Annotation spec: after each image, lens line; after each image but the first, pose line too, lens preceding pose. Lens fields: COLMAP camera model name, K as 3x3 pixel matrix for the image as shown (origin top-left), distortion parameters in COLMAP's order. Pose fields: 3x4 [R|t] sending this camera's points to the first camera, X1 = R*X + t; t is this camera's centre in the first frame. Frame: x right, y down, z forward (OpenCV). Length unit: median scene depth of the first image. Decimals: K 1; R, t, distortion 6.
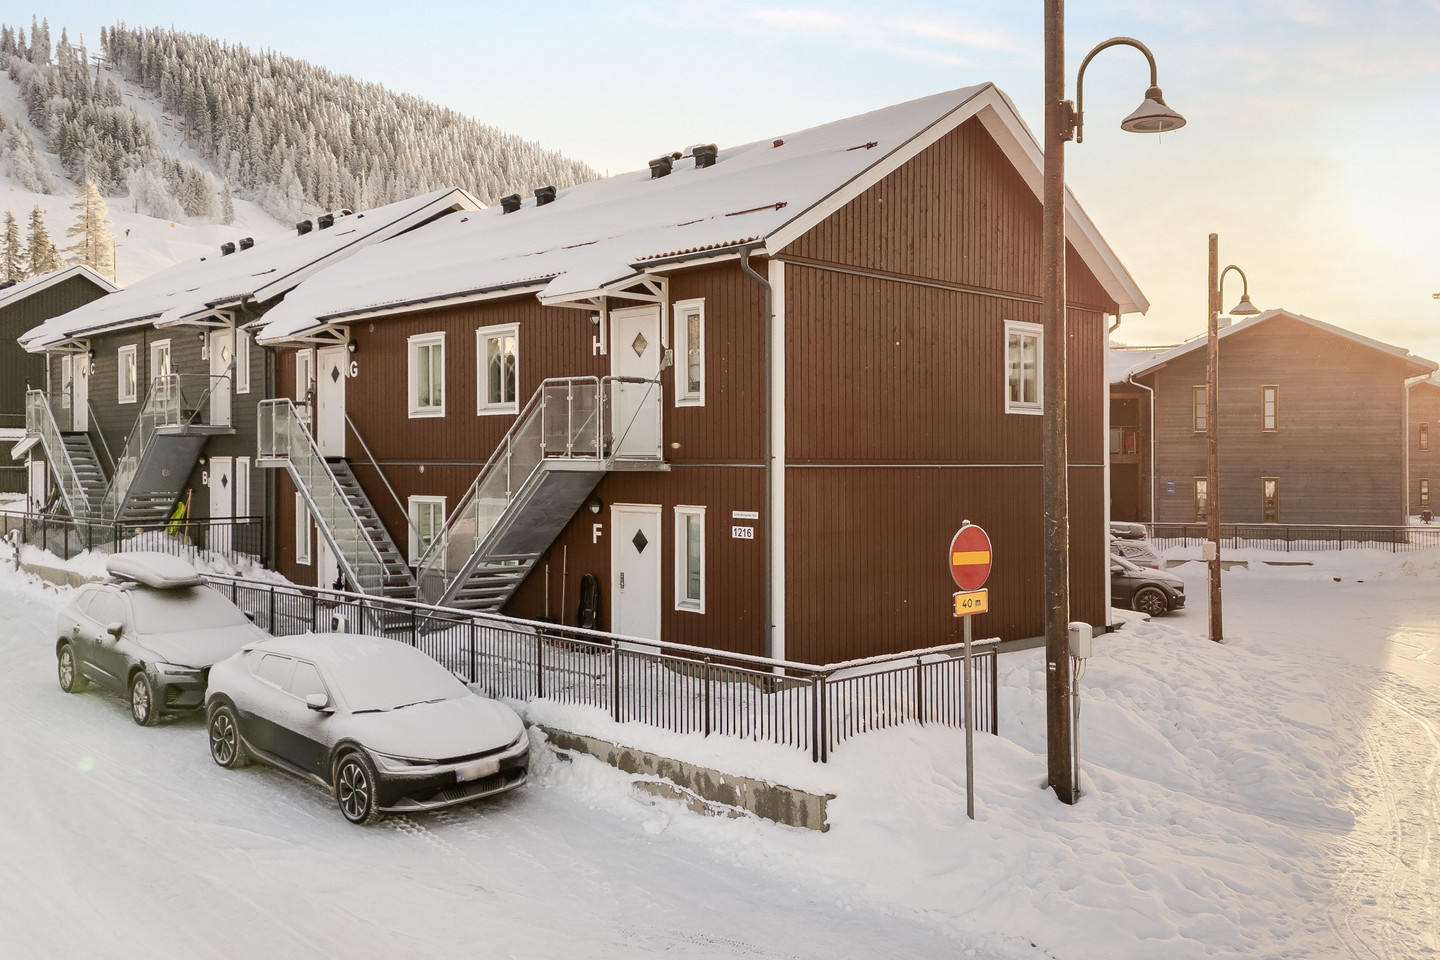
lens RADIAL K [[1240.9, 0, 718.7], [0, 1240.9, 453.9], [0, 0, 1]] dist [0.121363, -0.139376]
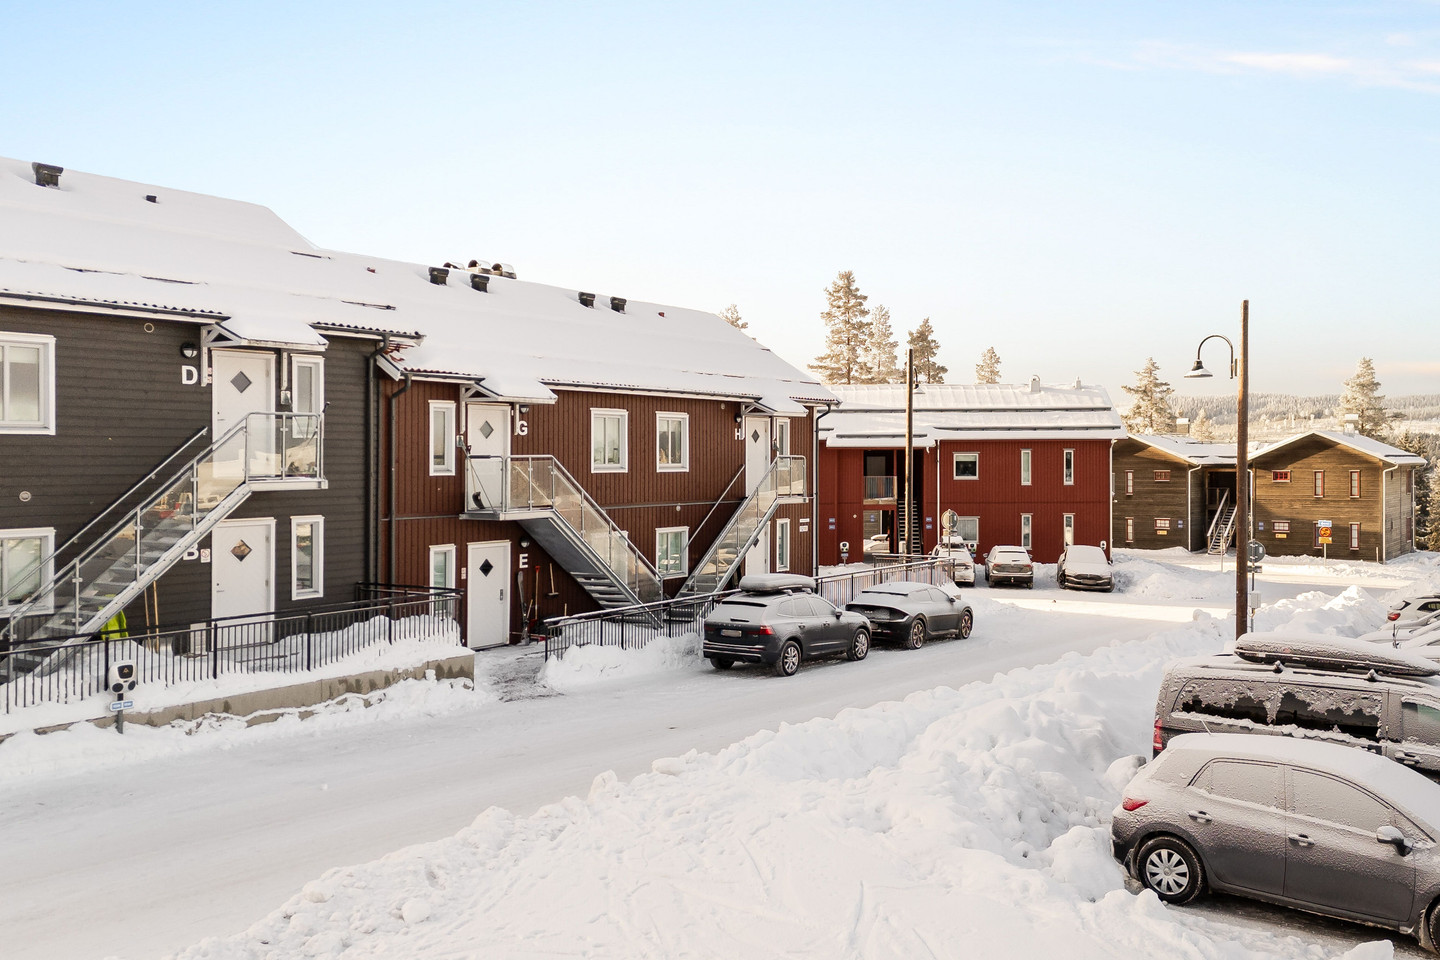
lens RADIAL K [[1220.3, 0, 720.0], [0, 1220.3, 480.0], [0, 0, 1]] dist [0.054437, -0.020611]
pose [[-0.129400, -0.018785, 0.991414, -1.830027], [-0.002641, 0.999824, 0.018599, -0.053898], [-0.991589, -0.000212, -0.129427, 1.252161]]
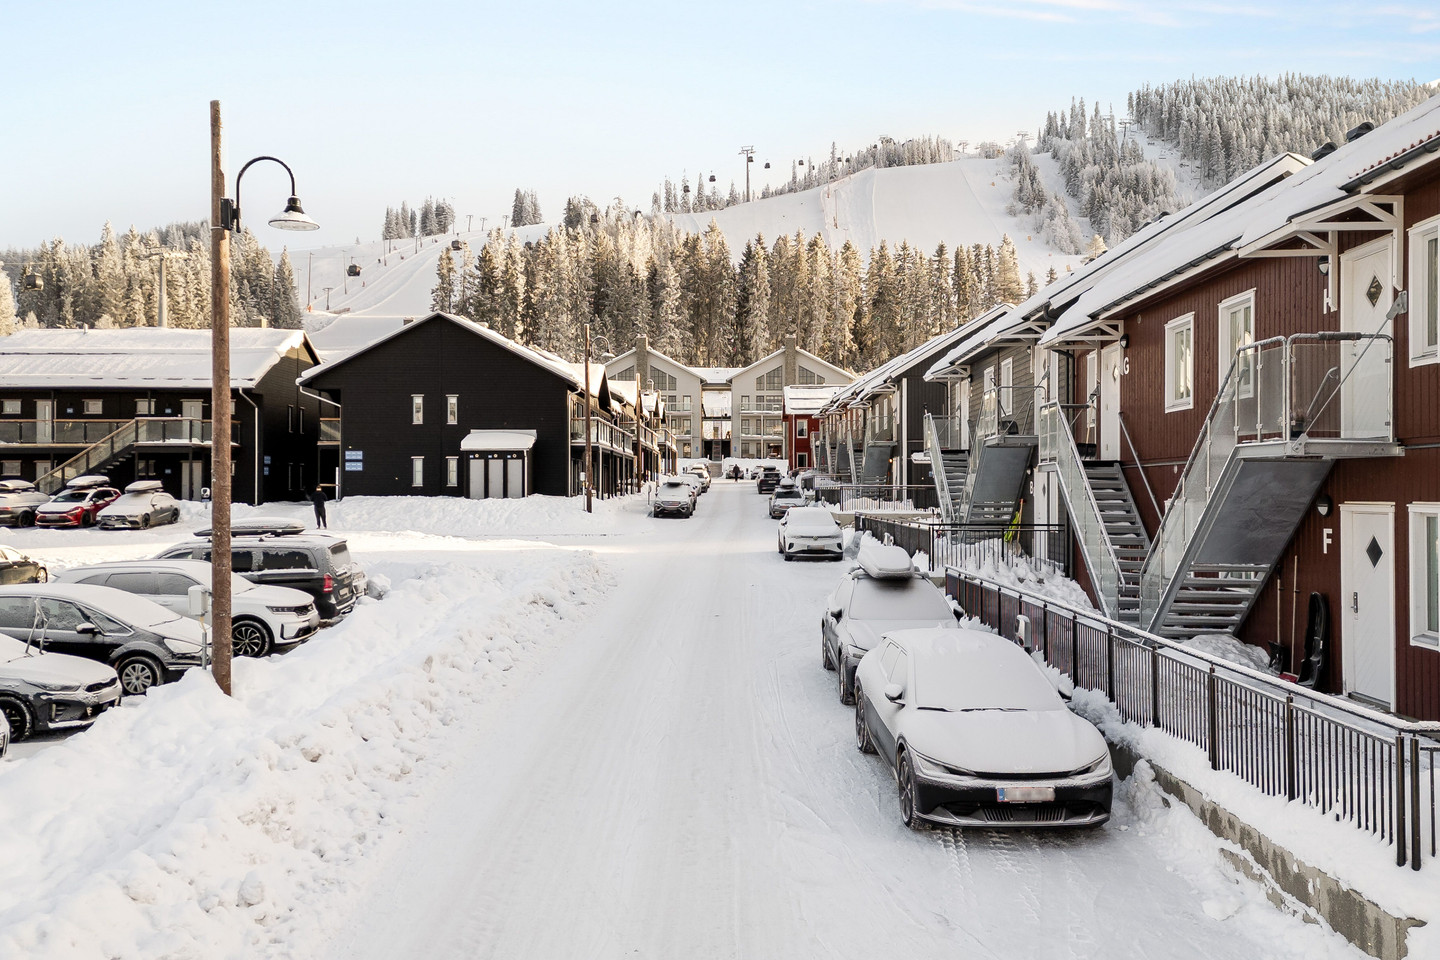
lens RADIAL K [[1220.3, 0, 720.0], [0, 1220.3, 480.0], [0, 0, 1]] dist [0.054437, -0.020611]
pose [[0.709534, -0.007111, -0.704636, 0.178272], [0.003017, 0.999971, -0.007054, 0.029987], [0.704665, 0.002880, 0.709534, 0.179335]]
